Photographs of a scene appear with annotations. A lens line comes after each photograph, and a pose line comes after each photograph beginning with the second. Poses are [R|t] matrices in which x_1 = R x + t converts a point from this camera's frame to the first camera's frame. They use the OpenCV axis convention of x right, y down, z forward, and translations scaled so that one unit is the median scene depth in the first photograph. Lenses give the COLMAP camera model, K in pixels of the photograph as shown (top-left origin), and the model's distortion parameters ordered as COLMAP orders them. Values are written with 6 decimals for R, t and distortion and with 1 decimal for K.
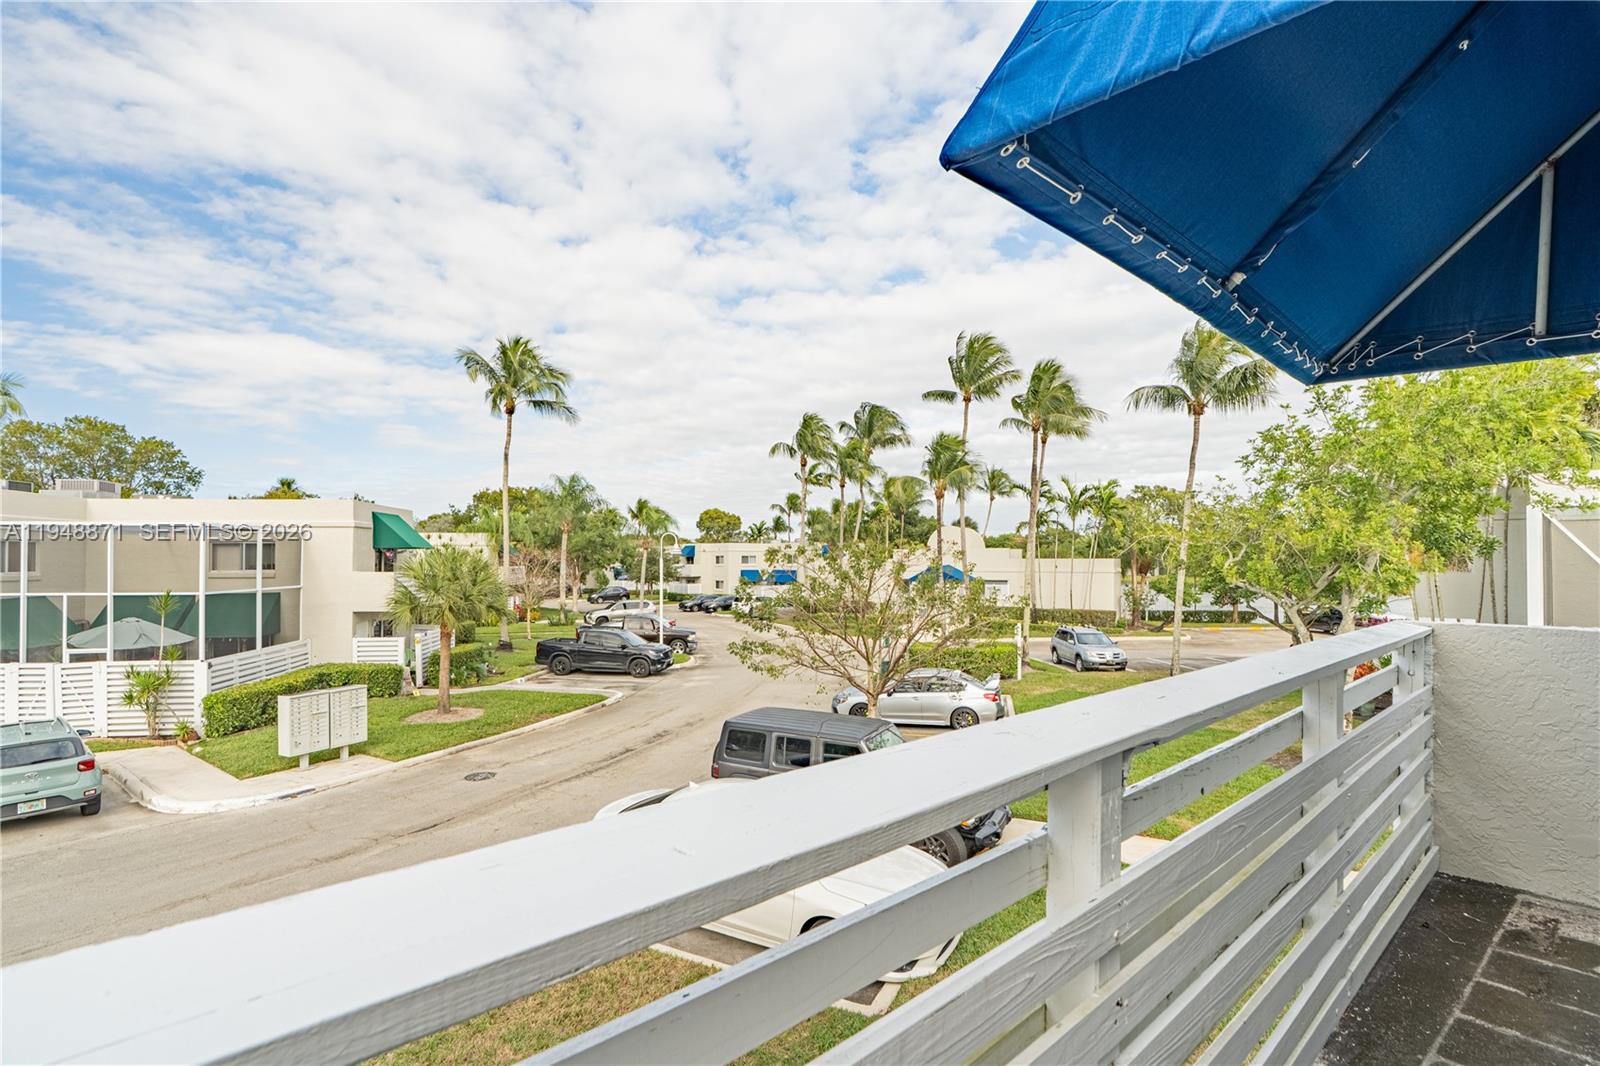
lens RADIAL K [[732.8, 0, 795.1], [0, 732.8, 536.8], [0, 0, 1]] dist [-0.001377, -0.000164]
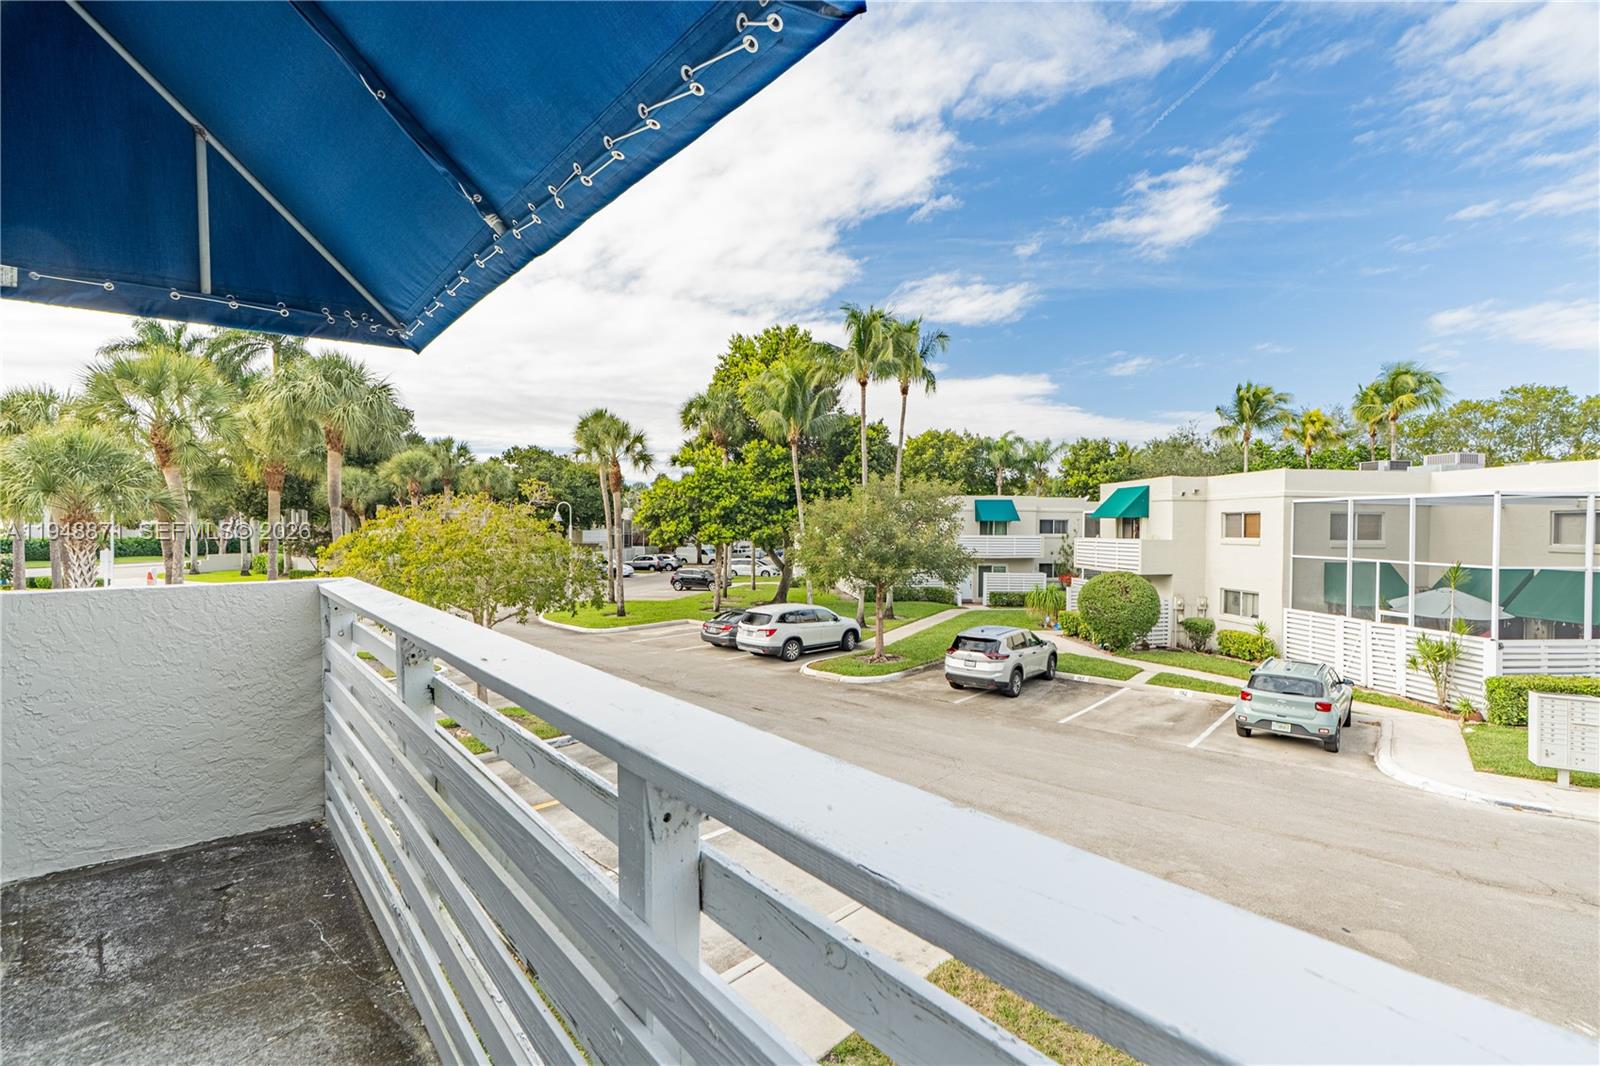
lens RADIAL K [[772.3, 0, 822.9], [0, 772.3, 542.4], [0, 0, 1]] dist [0.000101, 0.000122]
pose [[-0.045783, 0.023666, -0.998671, 0.222877], [0.019232, 0.999555, 0.022806, 0.008065], [0.998766, -0.018162, -0.046218, 0.219385]]
